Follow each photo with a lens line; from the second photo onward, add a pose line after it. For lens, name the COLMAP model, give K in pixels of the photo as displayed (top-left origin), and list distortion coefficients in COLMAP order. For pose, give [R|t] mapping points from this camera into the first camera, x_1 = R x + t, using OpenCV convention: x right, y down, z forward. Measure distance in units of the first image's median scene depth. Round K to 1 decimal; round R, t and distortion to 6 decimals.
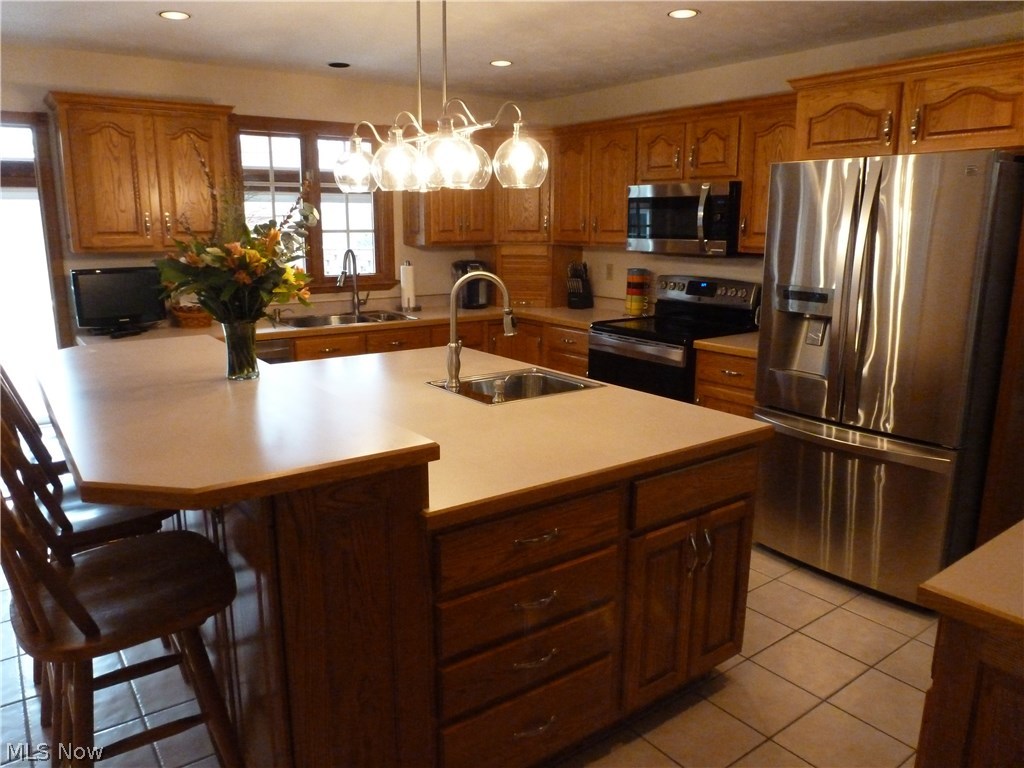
lens RADIAL K [[728.7, 0, 512.0], [0, 728.7, 384.0], [0, 0, 1]] dist [-0.061626, 0.002804]
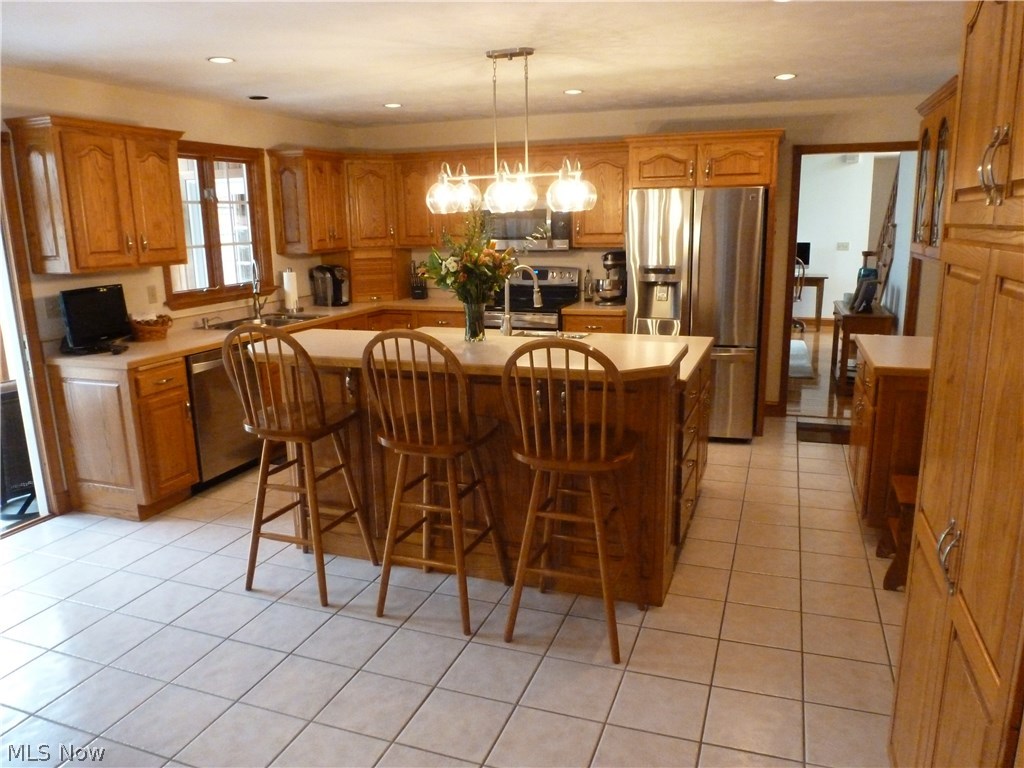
lens RADIAL K [[728.7, 0, 512.0], [0, 728.7, 384.0], [0, 0, 1]] dist [-0.061626, 0.002804]
pose [[0.832220, -0.140189, 0.536429, -0.639260], [0.140243, 0.989270, 0.040959, 0.015000], [-0.536415, 0.041143, 0.842951, -0.168311]]
